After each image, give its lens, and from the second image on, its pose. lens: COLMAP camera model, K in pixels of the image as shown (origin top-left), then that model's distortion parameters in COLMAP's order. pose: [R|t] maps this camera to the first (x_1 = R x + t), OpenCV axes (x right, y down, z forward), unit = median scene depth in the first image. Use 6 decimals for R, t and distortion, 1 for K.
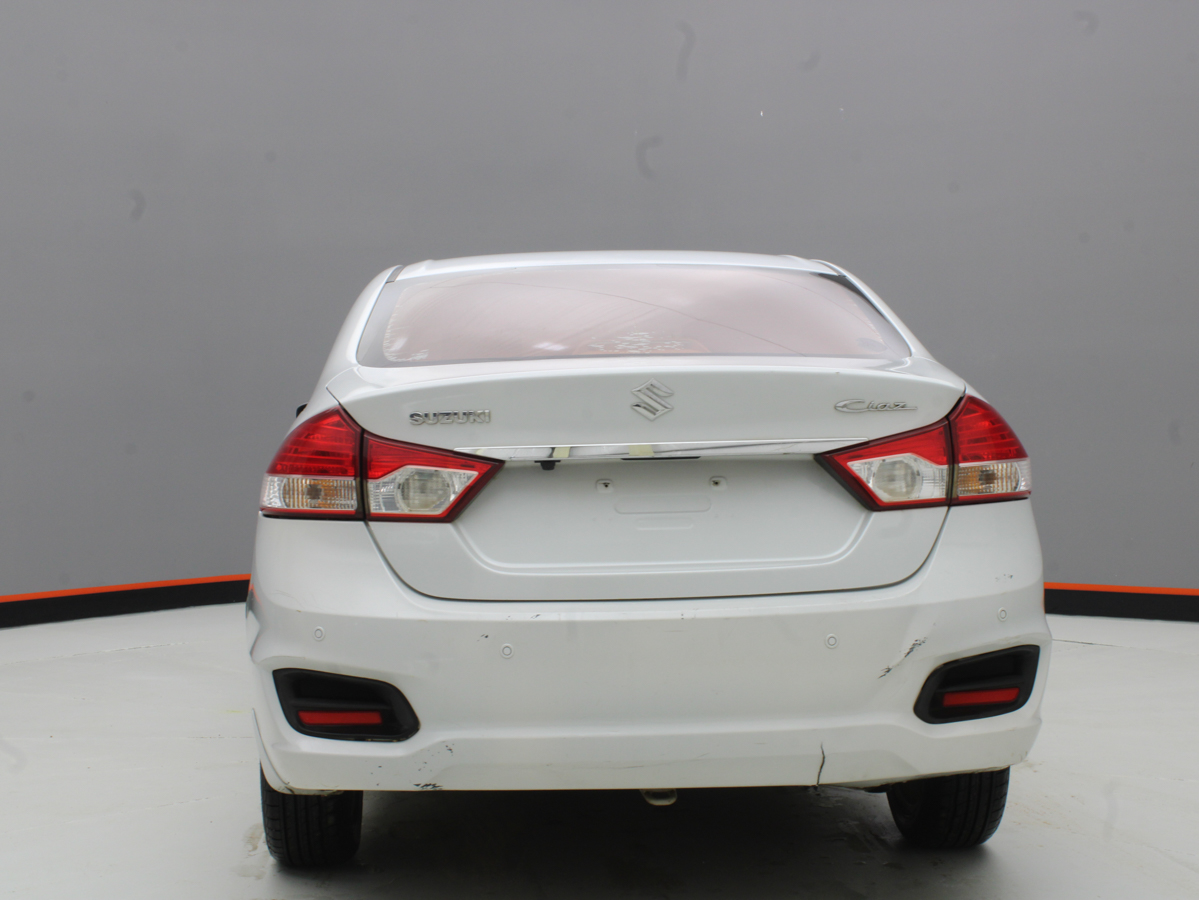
lens RADIAL K [[1736.5, 0, 599.5], [0, 1736.5, 450.0], [0, 0, 1]] dist [-0.081289, 0.019550]
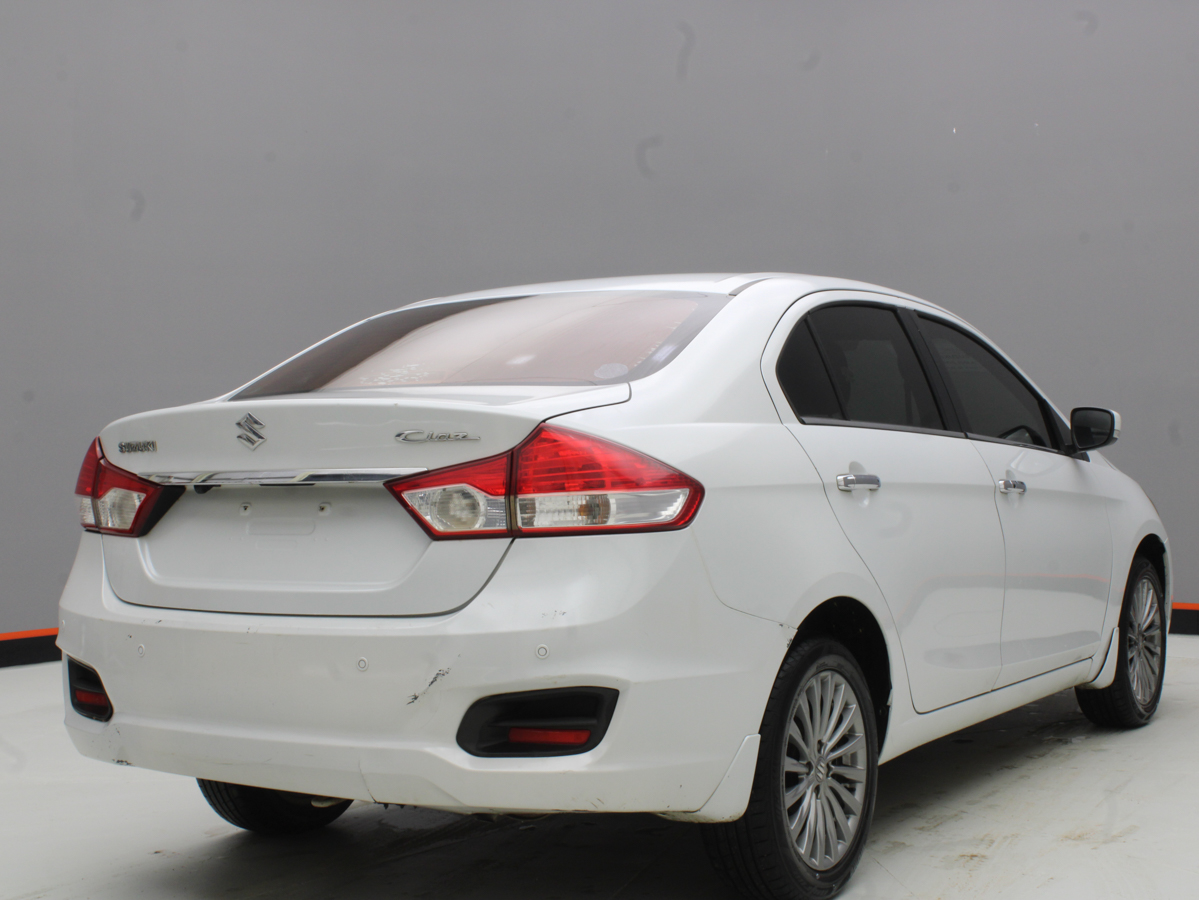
lens RADIAL K [[1736.5, 0, 599.5], [0, 1736.5, 450.0], [0, 0, 1]] dist [-0.081289, 0.019550]
pose [[0.830527, 0.004631, -0.556959, 0.803682], [-0.007960, 0.999962, -0.003556, -0.014688], [0.556921, 0.007387, 0.830533, 0.211003]]
